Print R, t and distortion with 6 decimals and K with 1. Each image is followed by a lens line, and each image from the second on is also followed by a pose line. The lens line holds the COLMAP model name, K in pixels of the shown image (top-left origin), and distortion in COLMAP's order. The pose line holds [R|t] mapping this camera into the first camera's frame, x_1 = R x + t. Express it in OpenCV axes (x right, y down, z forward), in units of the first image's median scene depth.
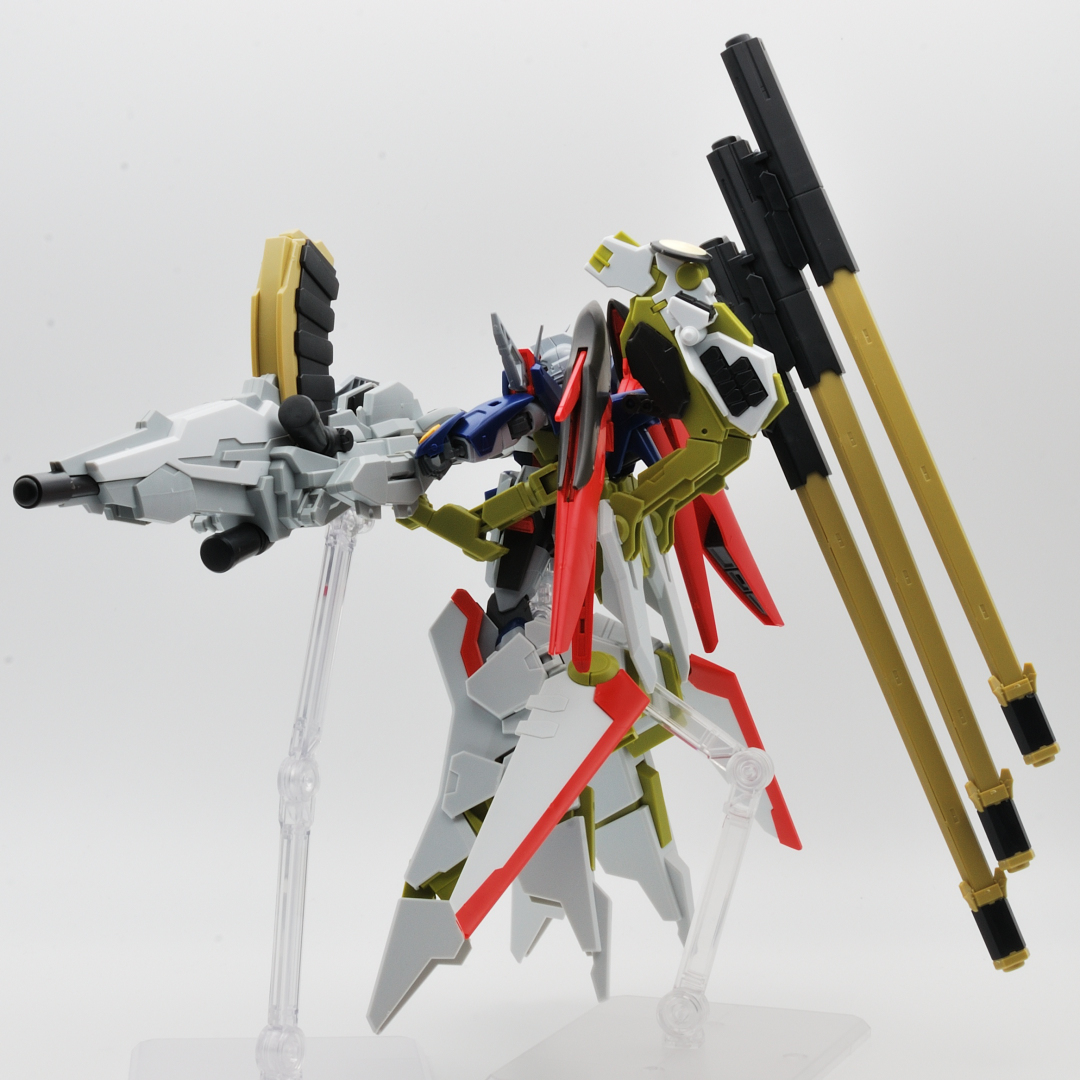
lens RADIAL K [[2414.7, 0, 540.0], [0, 2414.7, 540.0], [0, 0, 1]] dist [0.045205, -0.007237]
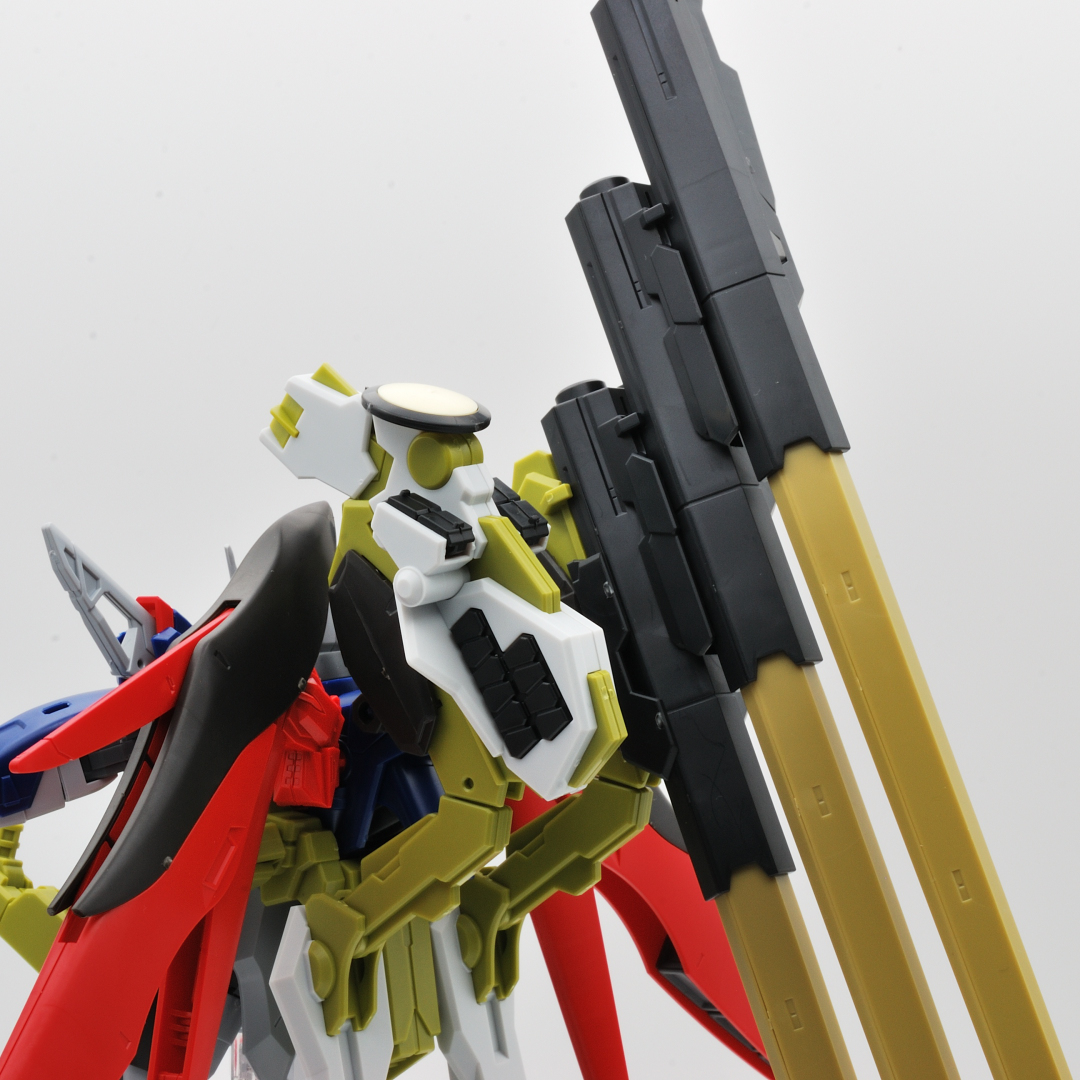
lens RADIAL K [[2414.7, 0, 540.0], [0, 2414.7, 540.0], [0, 0, 1]] dist [0.045205, -0.007237]
pose [[0.964399, 0.021338, -0.263590, 0.206753], [-0.036635, 0.997909, -0.053253, -0.068267], [0.261903, 0.061014, 0.963164, 0.544206]]
